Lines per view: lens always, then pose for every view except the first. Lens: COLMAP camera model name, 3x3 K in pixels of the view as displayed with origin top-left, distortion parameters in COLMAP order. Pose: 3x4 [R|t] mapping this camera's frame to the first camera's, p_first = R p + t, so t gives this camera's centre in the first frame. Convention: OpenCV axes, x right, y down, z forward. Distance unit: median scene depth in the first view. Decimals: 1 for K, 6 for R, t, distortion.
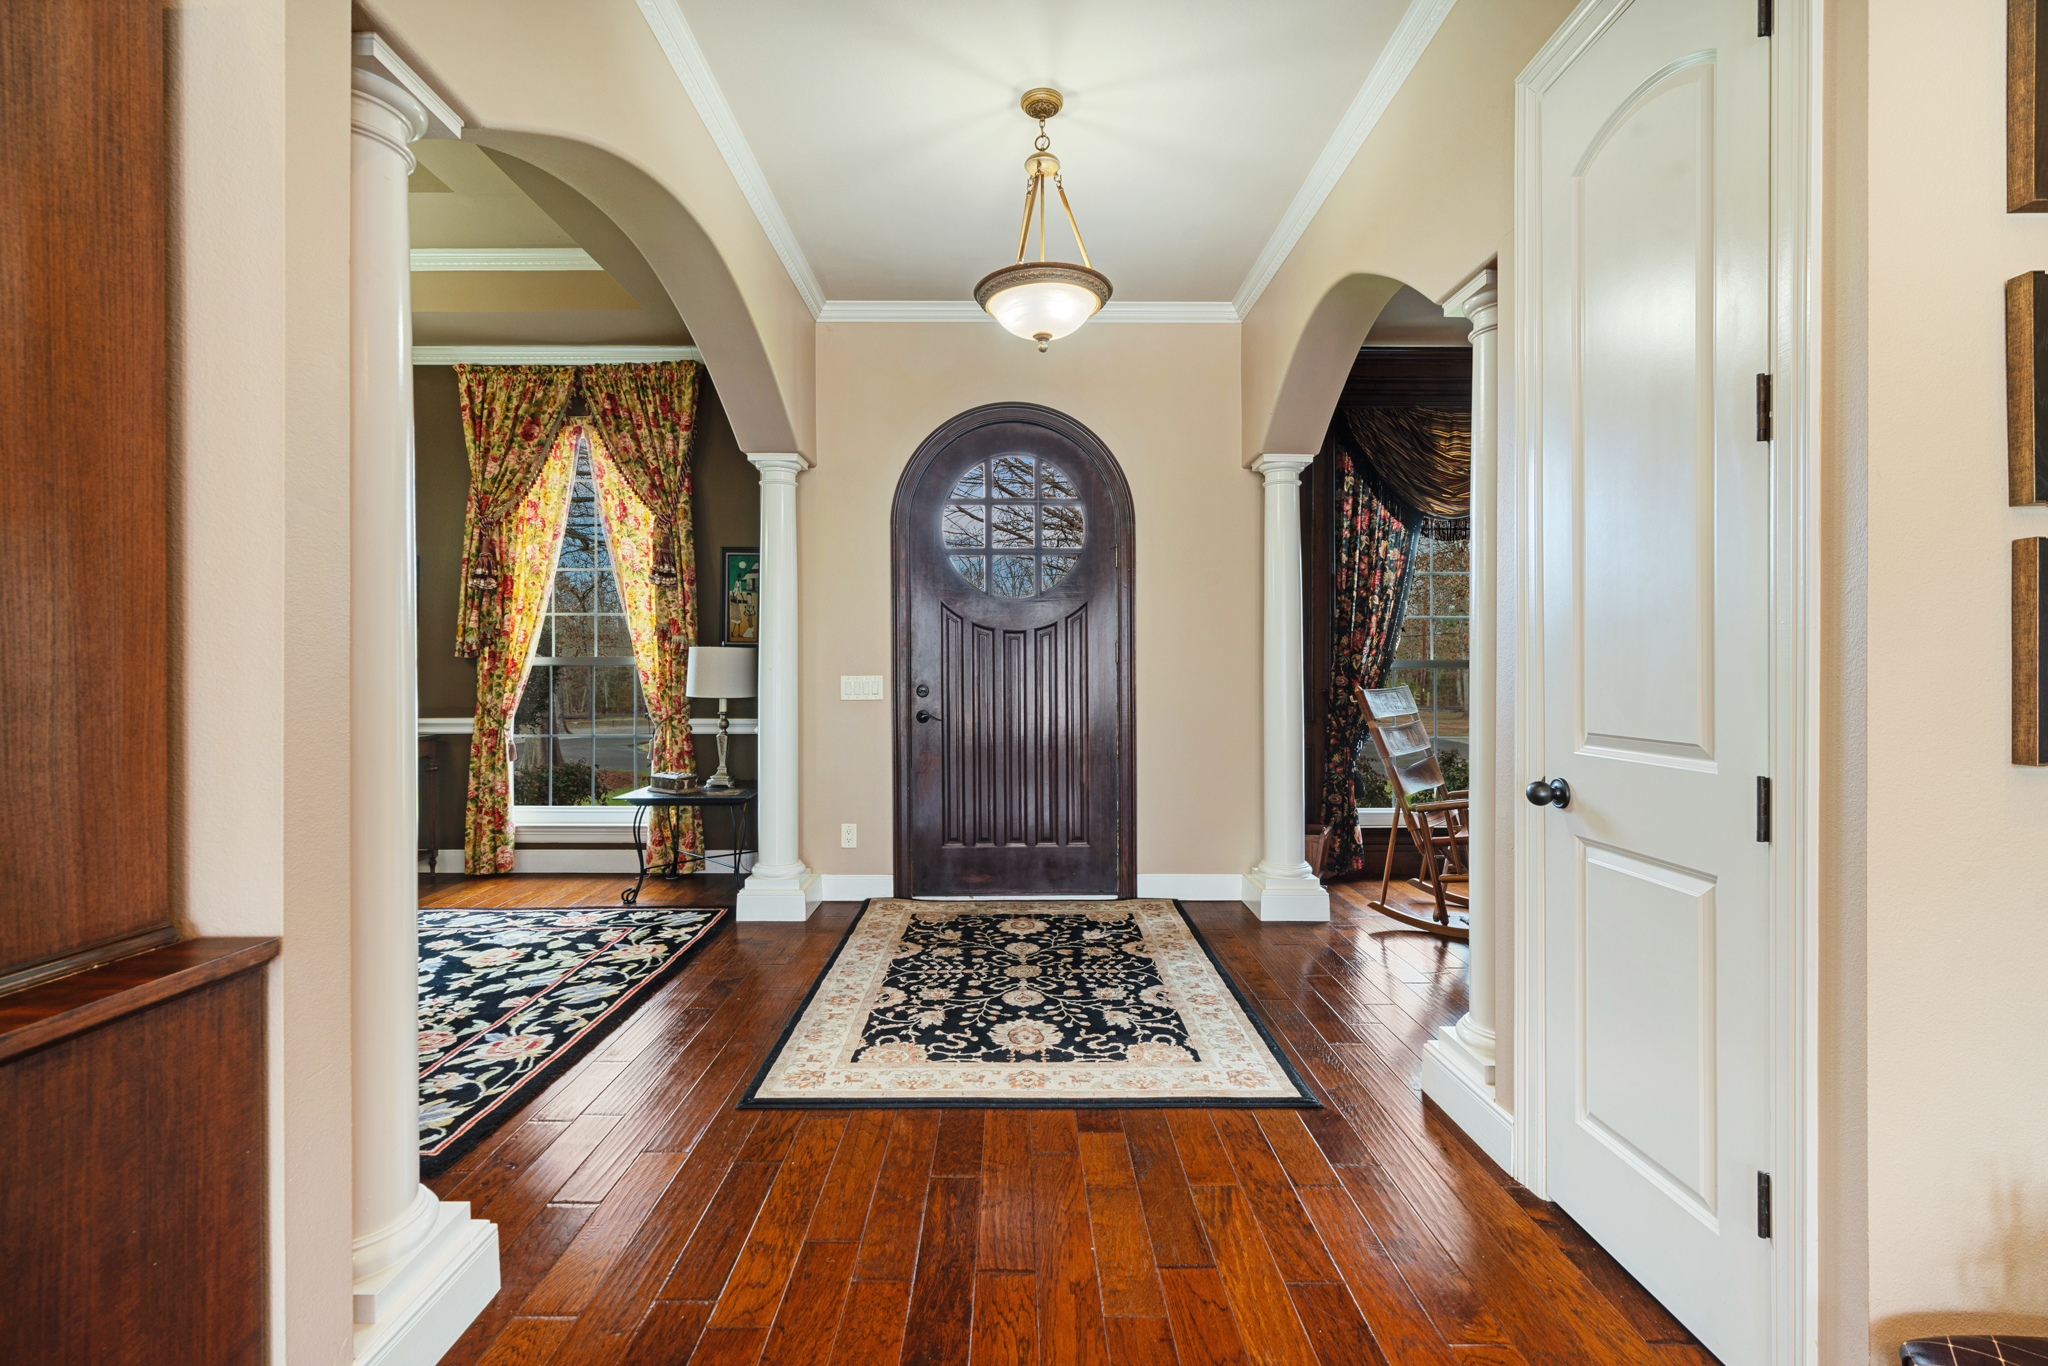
lens RADIAL K [[937.3, 0, 1011.6], [0, 937.3, 672.0], [0, 0, 1]] dist [-0.004911, 0.000517]
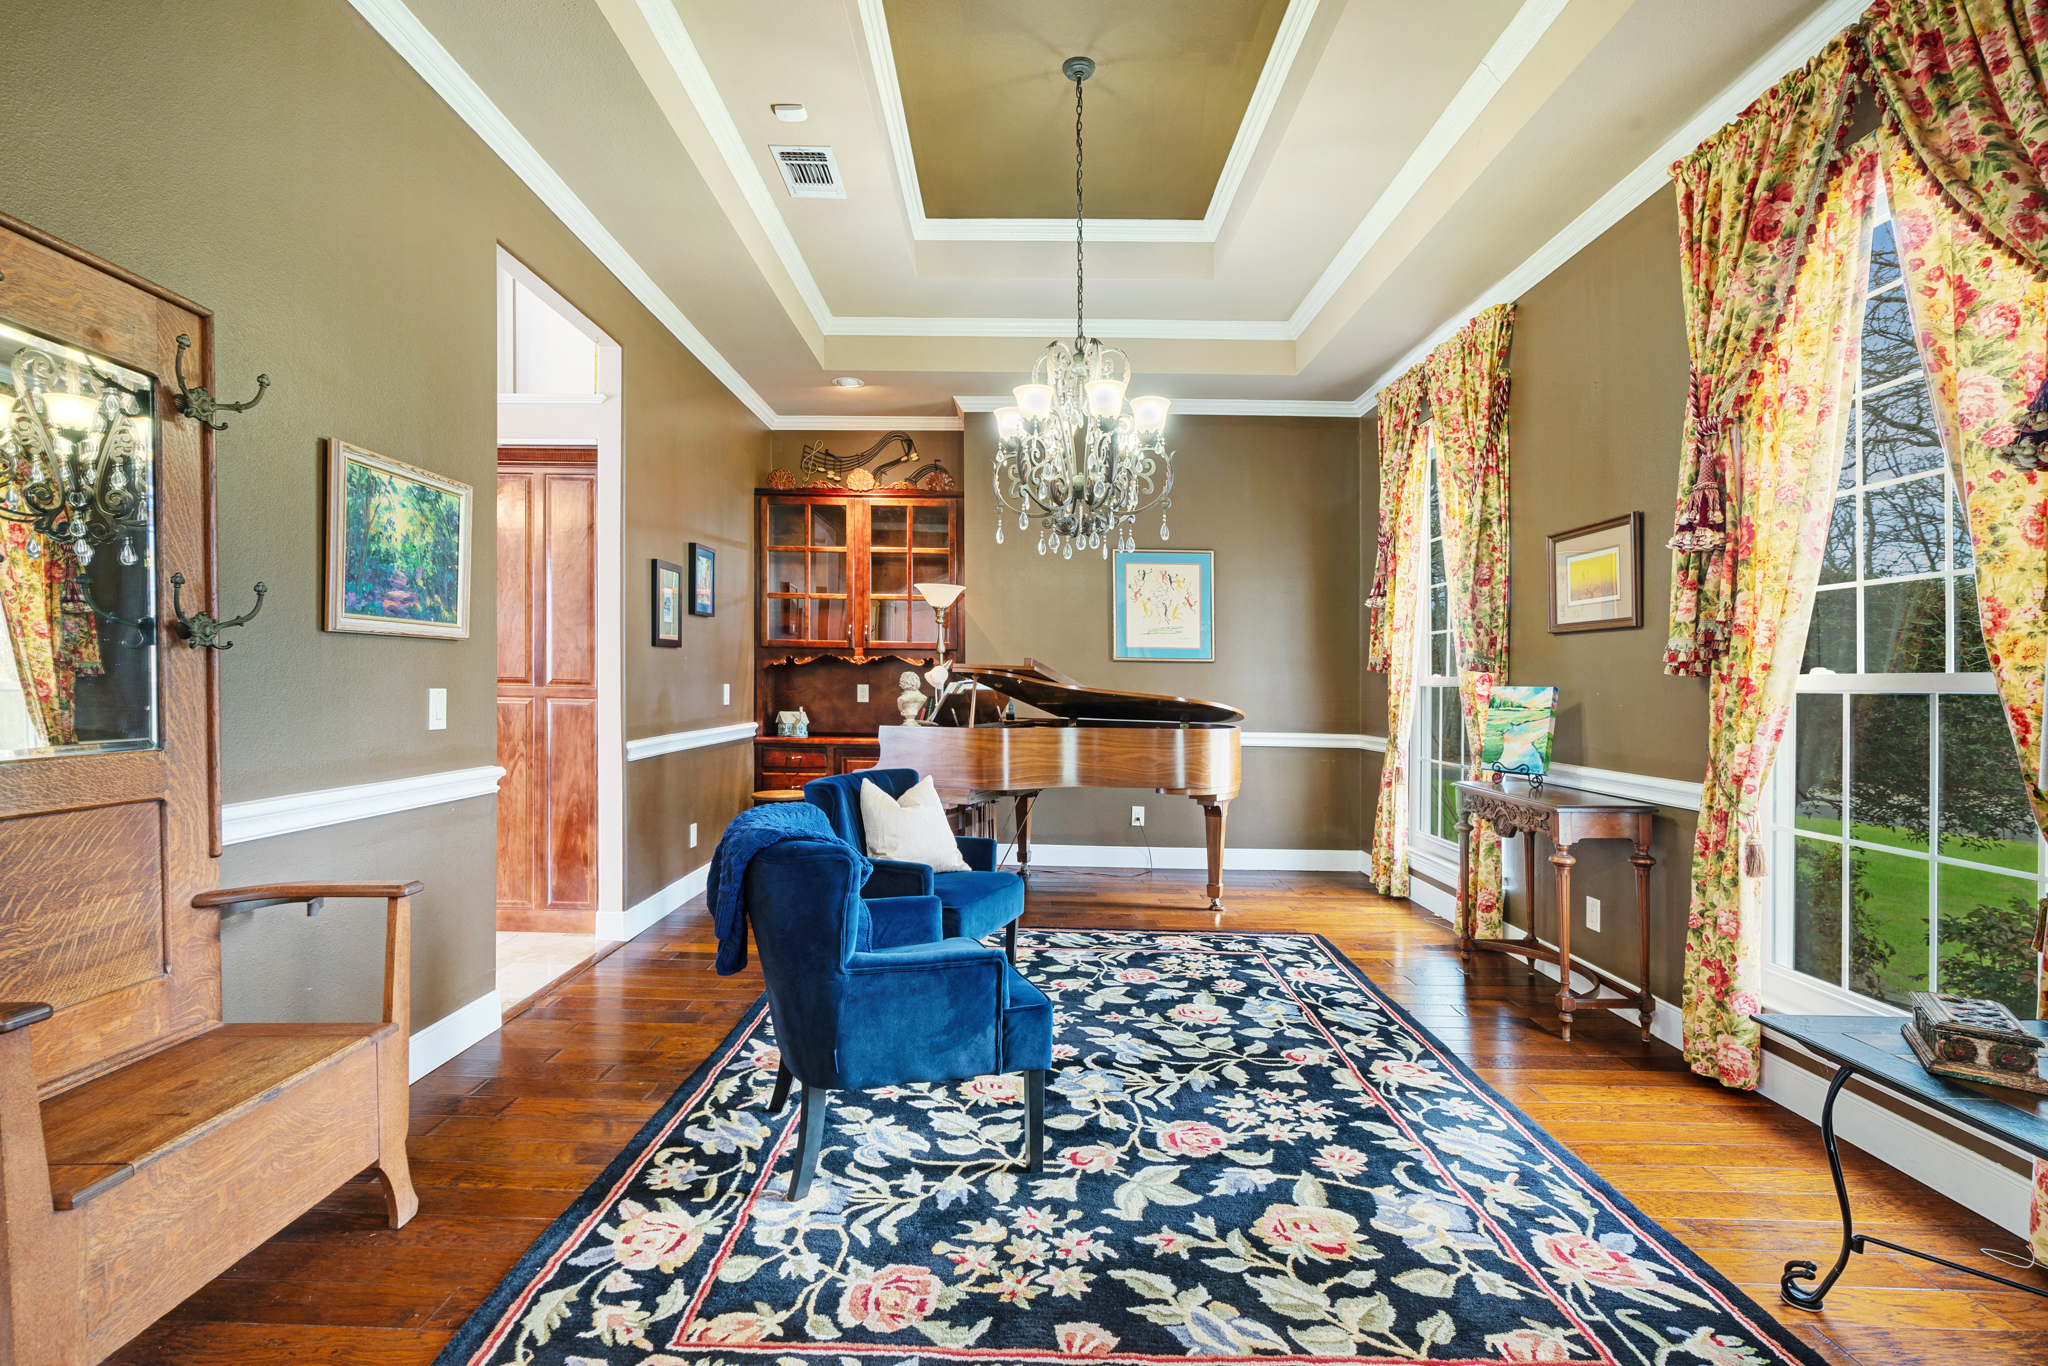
lens RADIAL K [[937.3, 0, 1011.9], [0, 937.3, 684.8], [0, 0, 1]] dist [-0.004911, 0.000517]
pose [[-0.016877, 0.001538, -0.999856, -0.012423], [-0.020950, 0.999779, 0.001892, -0.002997], [0.999638, 0.020979, -0.016841, 0.609682]]
